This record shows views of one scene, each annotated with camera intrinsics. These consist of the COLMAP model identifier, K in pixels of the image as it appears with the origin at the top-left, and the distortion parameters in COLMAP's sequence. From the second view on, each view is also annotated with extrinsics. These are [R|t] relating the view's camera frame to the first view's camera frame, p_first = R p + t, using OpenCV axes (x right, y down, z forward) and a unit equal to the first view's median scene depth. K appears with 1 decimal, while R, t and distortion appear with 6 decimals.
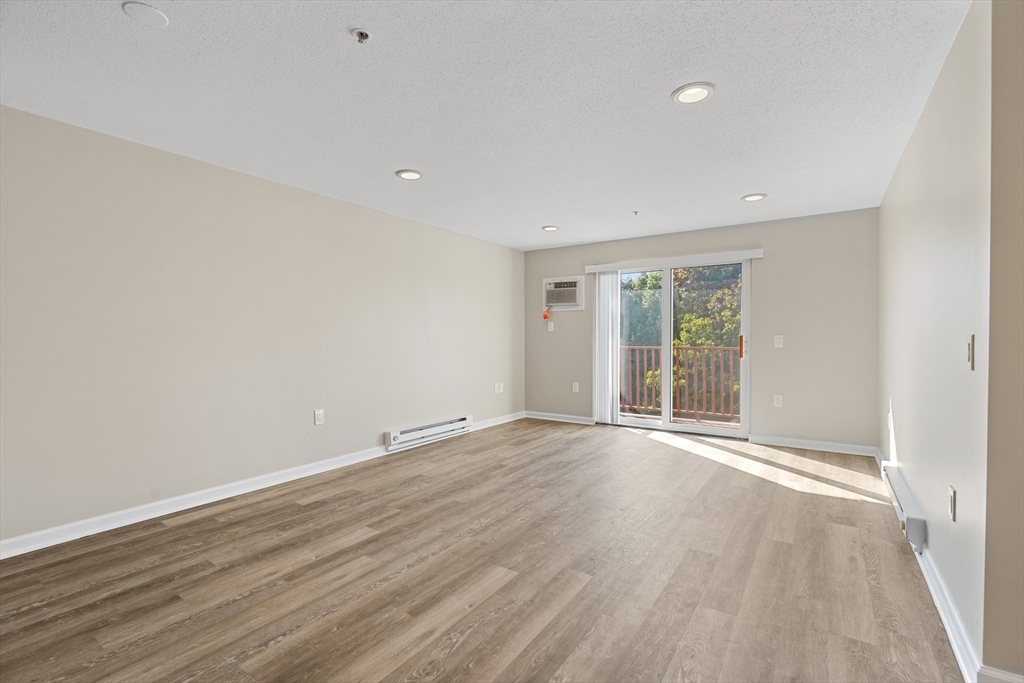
lens RADIAL K [[459.2, 0, 514.6], [0, 459.2, 340.9], [0, 0, 1]] dist [-0.003020, -0.000155]
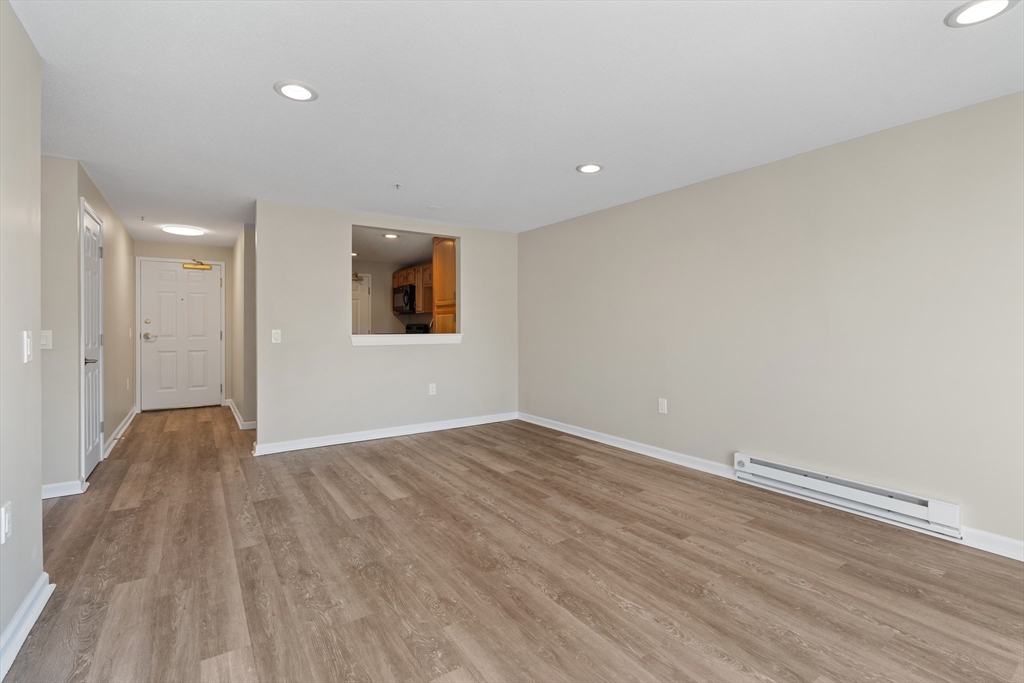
lens RADIAL K [[463.0, 0, 515.9], [0, 463.0, 332.1], [0, 0, 1]] dist [-0.009671, 0.004269]
pose [[-0.360841, 0.010111, -0.932573, 0.779102], [-0.007988, 0.999871, 0.013931, -0.018817], [0.932593, 0.012476, -0.360714, 1.223673]]
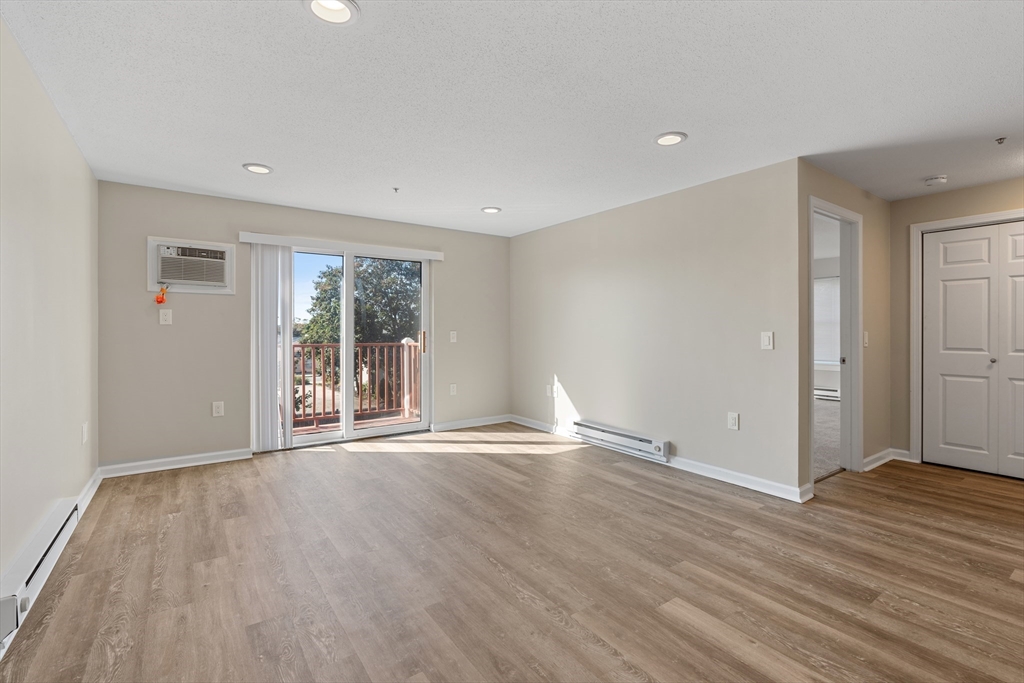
lens RADIAL K [[463.0, 0, 515.9], [0, 463.0, 332.1], [0, 0, 1]] dist [-0.009671, 0.004269]
pose [[0.346531, -0.002416, 0.938036, -0.626098], [0.008850, 0.999961, -0.000693, -0.011266], [-0.937997, 0.008542, 0.346538, 0.645290]]
